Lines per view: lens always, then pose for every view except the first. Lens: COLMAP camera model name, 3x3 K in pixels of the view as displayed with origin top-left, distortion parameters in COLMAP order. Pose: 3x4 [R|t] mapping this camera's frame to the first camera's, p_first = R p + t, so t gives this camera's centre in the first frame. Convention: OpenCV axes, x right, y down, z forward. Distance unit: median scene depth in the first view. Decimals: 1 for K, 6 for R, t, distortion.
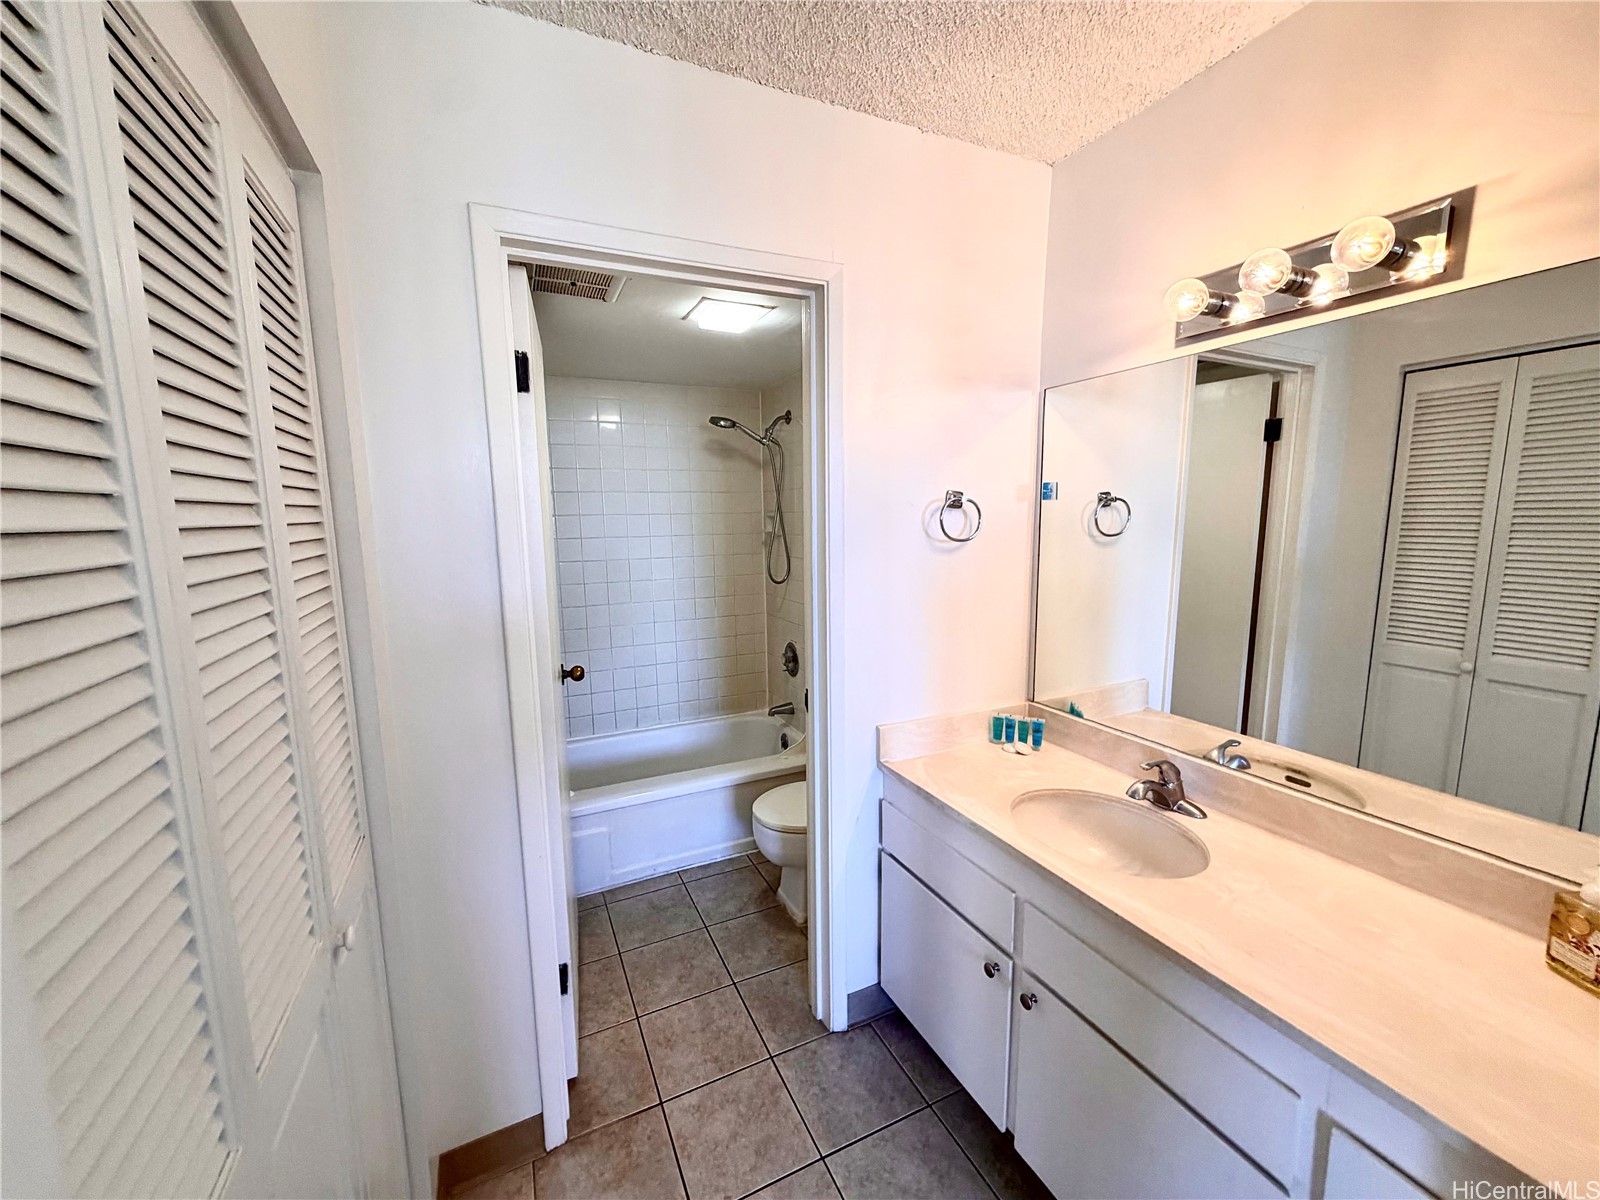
lens RADIAL K [[636.6, 0, 798.3], [0, 636.6, 602.5], [0, 0, 1]] dist [-0.001278, 0.000279]
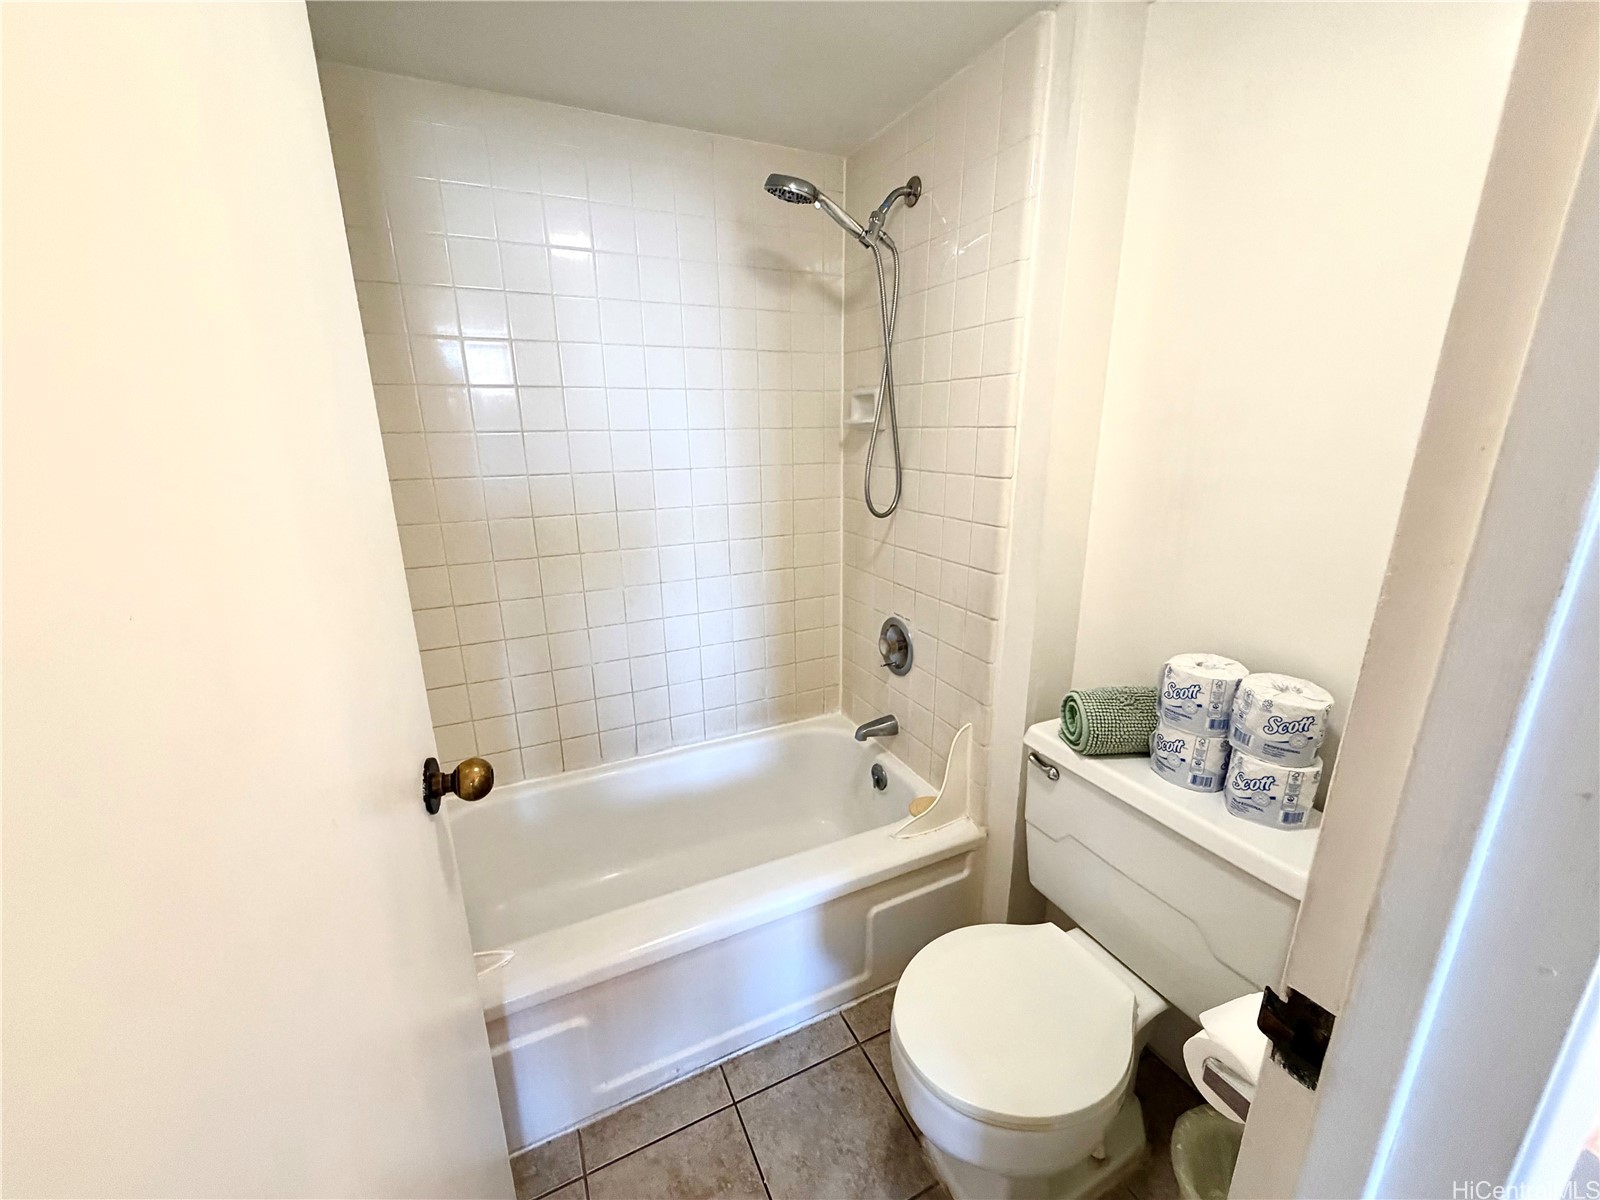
lens RADIAL K [[636.6, 0, 798.3], [0, 636.6, 602.5], [0, 0, 1]] dist [-0.001278, 0.000279]
pose [[0.999981, 0.003907, 0.004746, -0.104644], [-0.004500, 0.991222, 0.132128, -0.028374], [-0.004188, -0.132147, 0.991221, 0.426311]]
